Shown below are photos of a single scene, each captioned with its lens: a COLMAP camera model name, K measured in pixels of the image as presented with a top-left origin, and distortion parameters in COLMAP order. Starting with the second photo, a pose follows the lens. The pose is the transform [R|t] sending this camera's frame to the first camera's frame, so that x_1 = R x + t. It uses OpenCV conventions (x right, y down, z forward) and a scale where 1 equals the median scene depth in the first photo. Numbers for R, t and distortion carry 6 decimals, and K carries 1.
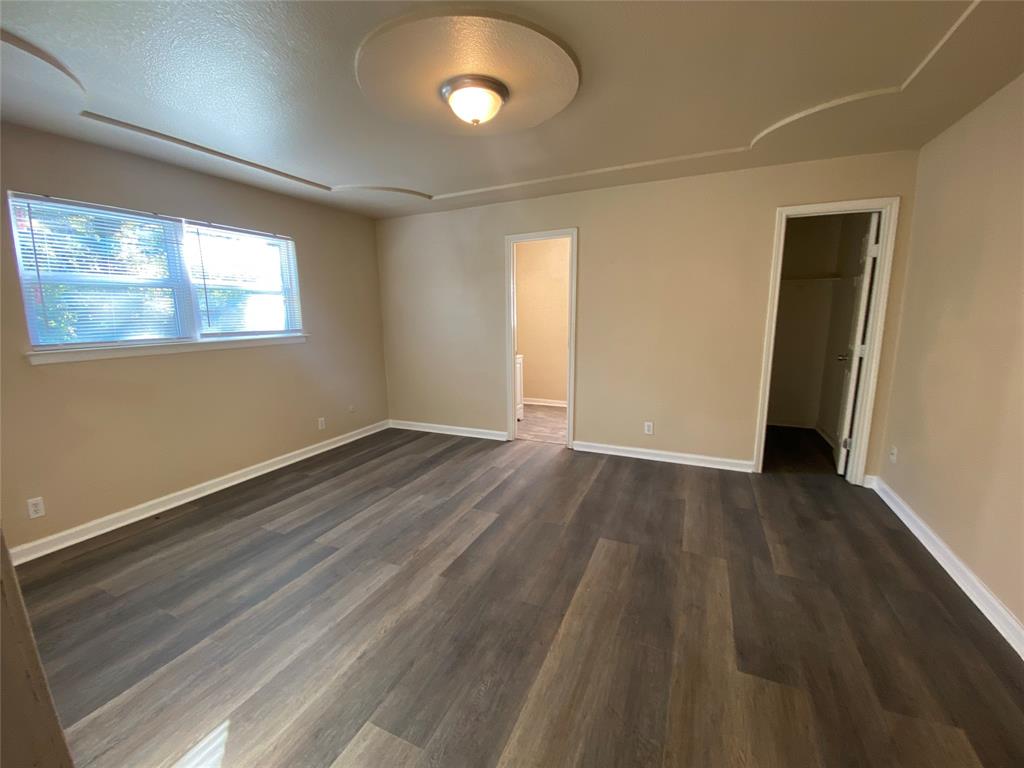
lens RADIAL K [[413.6, 0, 516.3], [0, 413.6, 384.1], [0, 0, 1]] dist [0.000977, -0.012202]
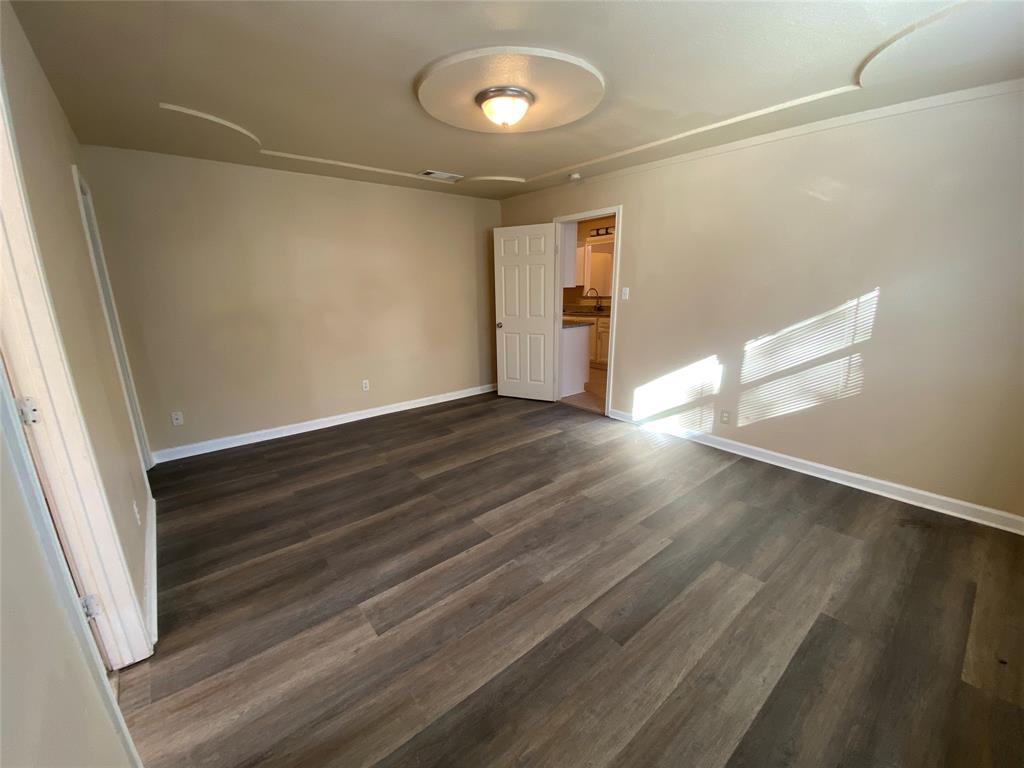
lens RADIAL K [[413.6, 0, 511.6], [0, 413.6, 386.3], [0, 0, 1]] dist [0.000977, -0.012202]
pose [[-0.898174, -0.078963, 0.432491, -0.532334], [0.101506, 0.919913, 0.378758, -0.312320], [-0.427762, 0.384091, -0.818226, 1.748346]]
